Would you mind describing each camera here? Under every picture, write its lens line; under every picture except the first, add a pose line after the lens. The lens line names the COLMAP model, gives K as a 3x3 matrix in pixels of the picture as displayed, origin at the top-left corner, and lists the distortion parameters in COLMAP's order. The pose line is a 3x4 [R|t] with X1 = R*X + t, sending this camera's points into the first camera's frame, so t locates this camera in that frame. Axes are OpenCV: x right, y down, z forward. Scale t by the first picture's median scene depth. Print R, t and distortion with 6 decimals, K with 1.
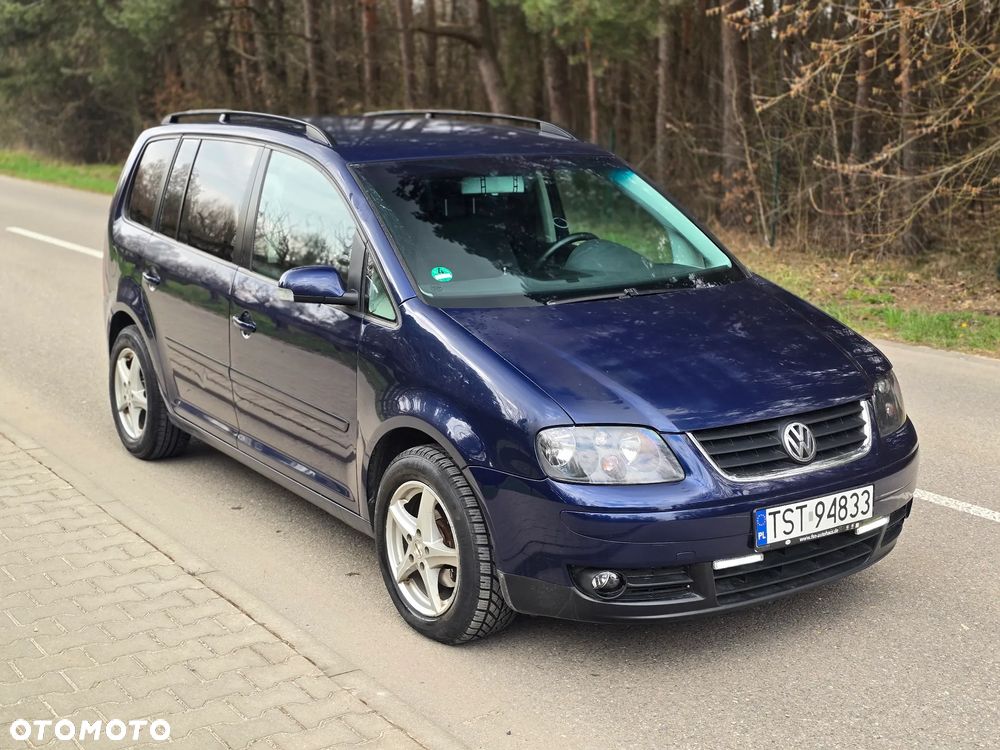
lens RADIAL K [[1371.5, 0, 500.0], [0, 1371.5, 375.0], [0, 0, 1]] dist [0.177068, -0.009696]
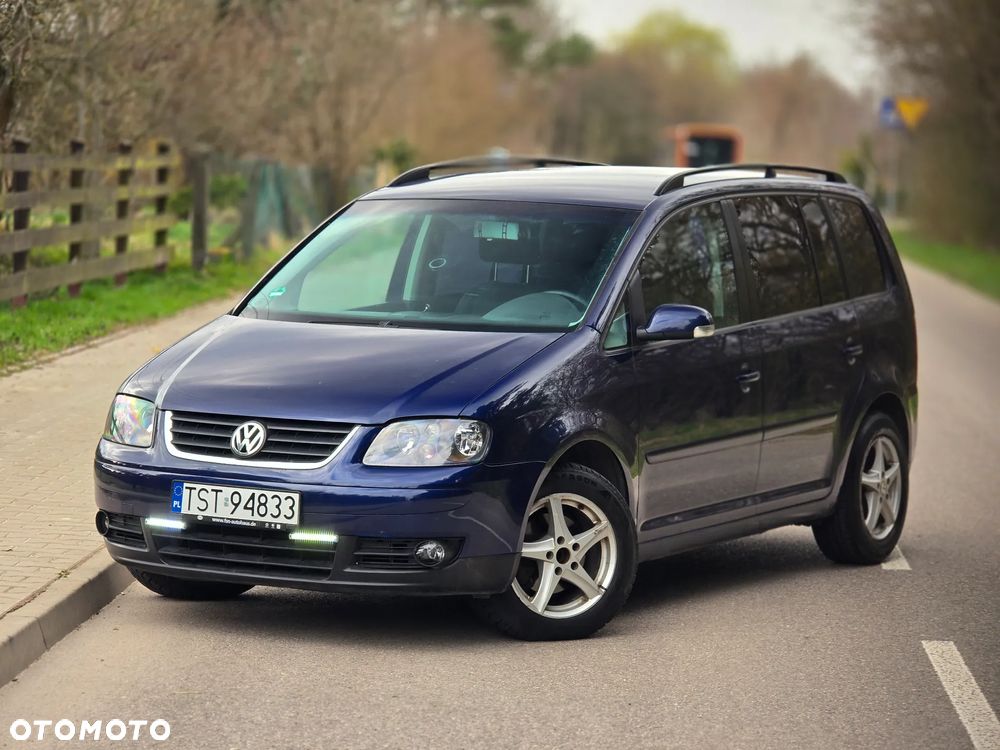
lens RADIAL K [[3474.6, 0, 500.0], [0, 3474.6, 375.0], [0, 0, 1]] dist [0.669873, -0.199496]
pose [[0.409695, 0.071693, -0.909401, 2.848057], [-0.212747, 0.976926, -0.018828, 0.006921], [0.887068, 0.201186, 0.415494, -0.004018]]
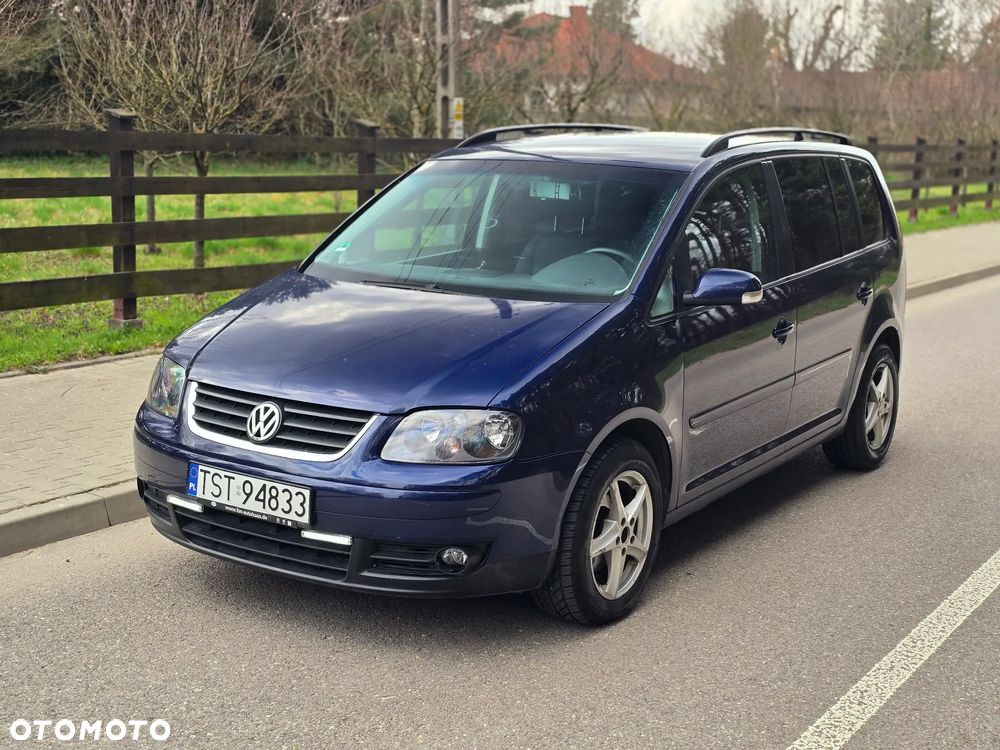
lens RADIAL K [[1371.5, 0, 500.0], [0, 1371.5, 375.0], [0, 0, 1]] dist [0.177068, -0.009696]
pose [[0.344305, 0.173928, -0.922607, 1.217761], [-0.222311, 0.969847, 0.099870, -0.128117], [0.912158, 0.170720, 0.372589, 0.765083]]
